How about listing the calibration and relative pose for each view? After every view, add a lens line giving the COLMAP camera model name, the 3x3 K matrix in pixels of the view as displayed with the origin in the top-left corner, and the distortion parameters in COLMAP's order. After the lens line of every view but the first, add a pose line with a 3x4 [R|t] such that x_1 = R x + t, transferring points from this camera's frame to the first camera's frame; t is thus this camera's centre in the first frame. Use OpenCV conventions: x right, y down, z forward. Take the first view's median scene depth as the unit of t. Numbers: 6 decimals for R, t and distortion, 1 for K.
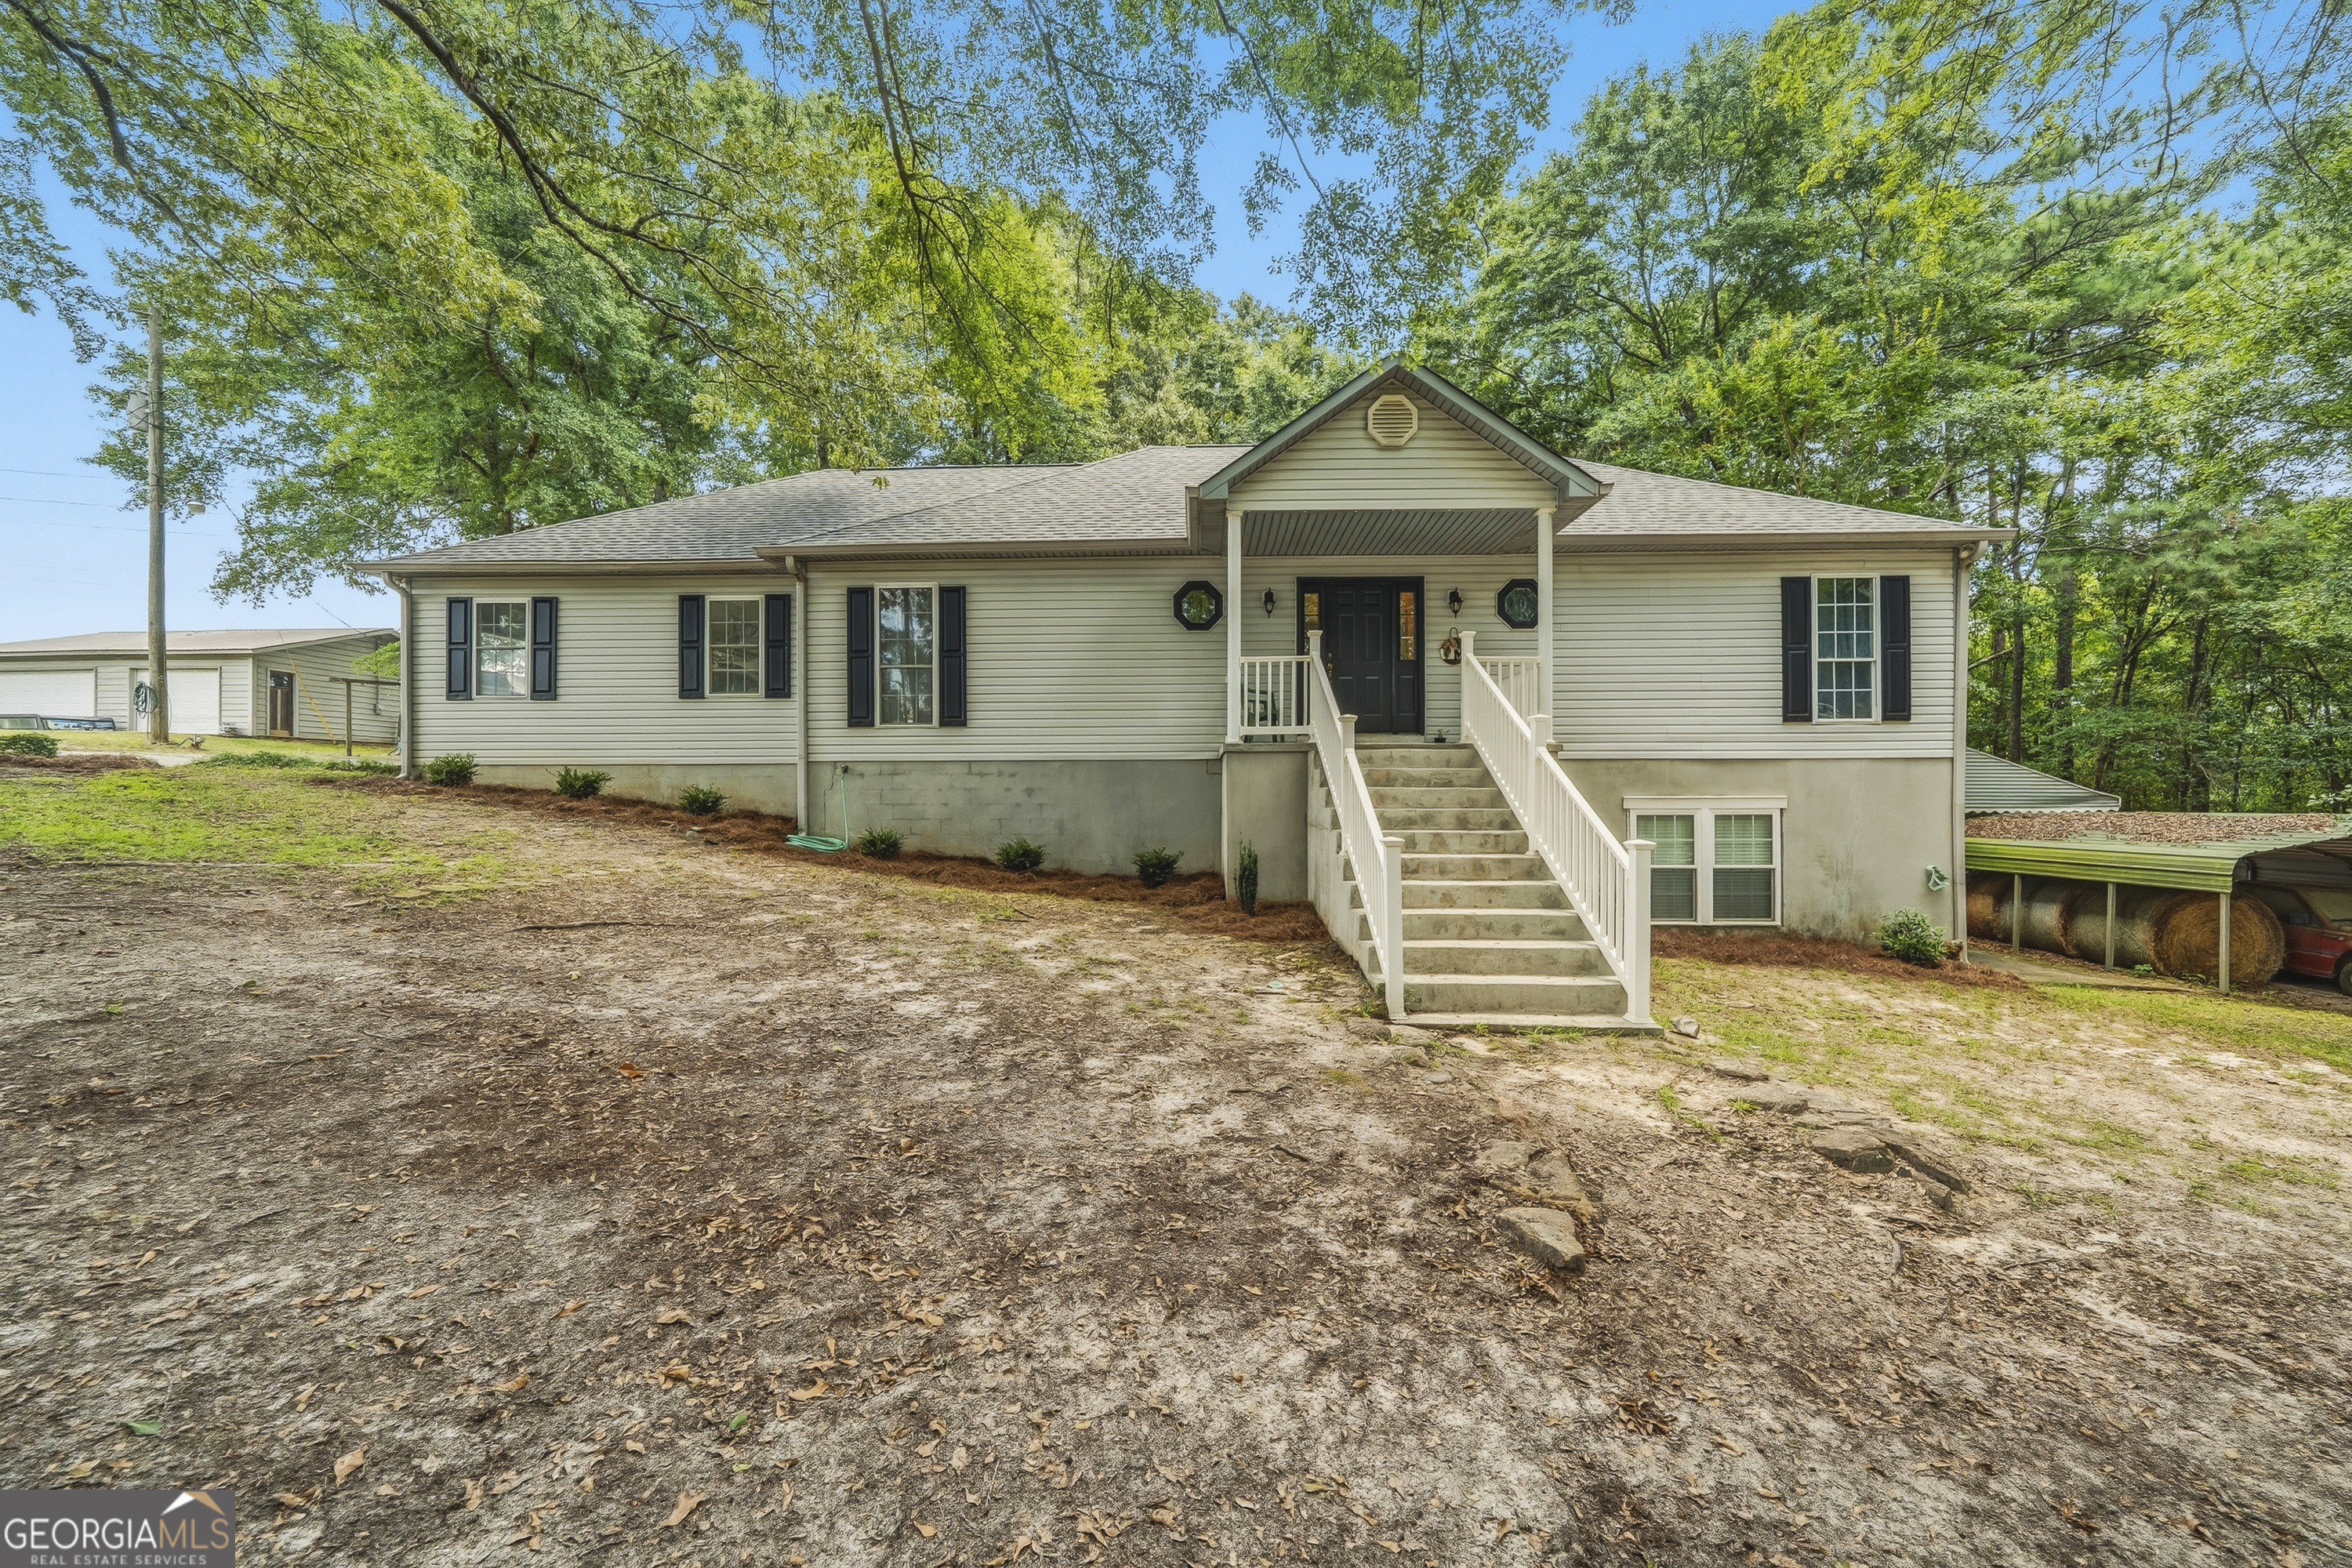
lens RADIAL K [[841.4, 0, 1166.2], [0, 841.4, 790.7], [0, 0, 1]] dist [-0.003439, -0.000052]
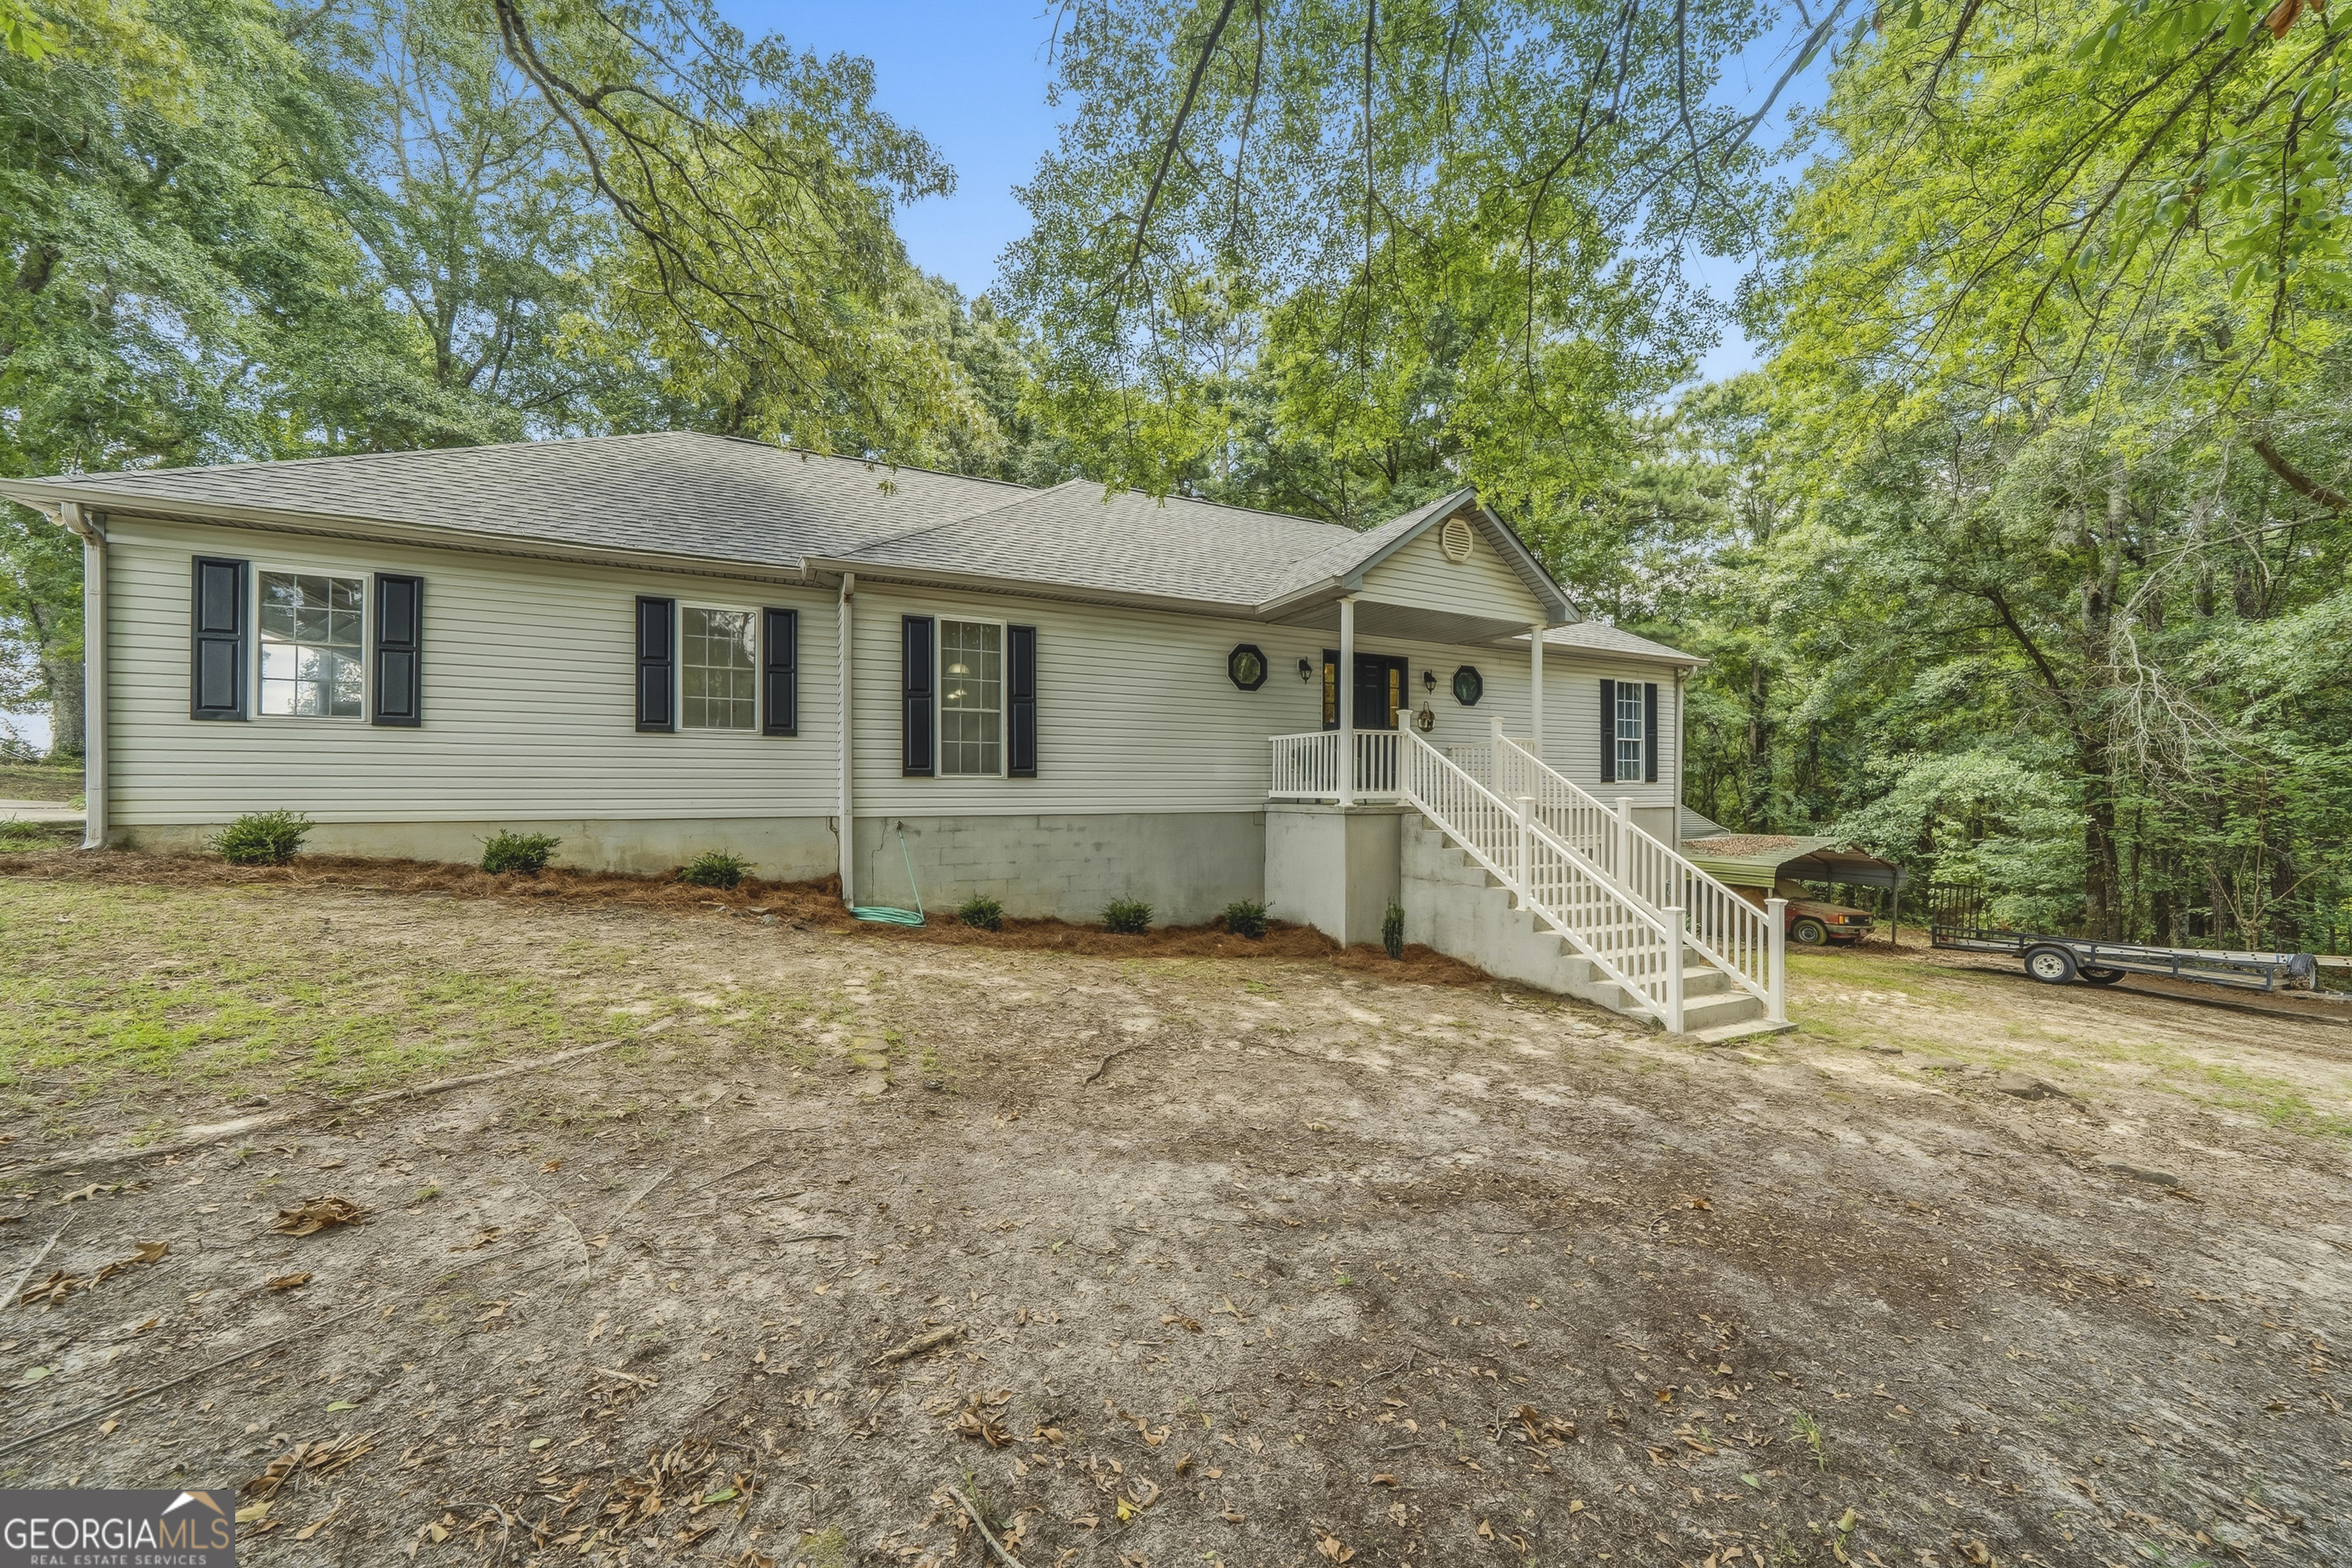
lens RADIAL K [[841.4, 0, 1166.2], [0, 841.4, 790.7], [0, 0, 1]] dist [-0.003439, -0.000052]
pose [[0.875882, 0.002958, 0.482516, -0.573167], [-0.006155, 0.999968, 0.005043, -0.069374], [-0.482486, -0.007387, 0.875873, 0.117066]]
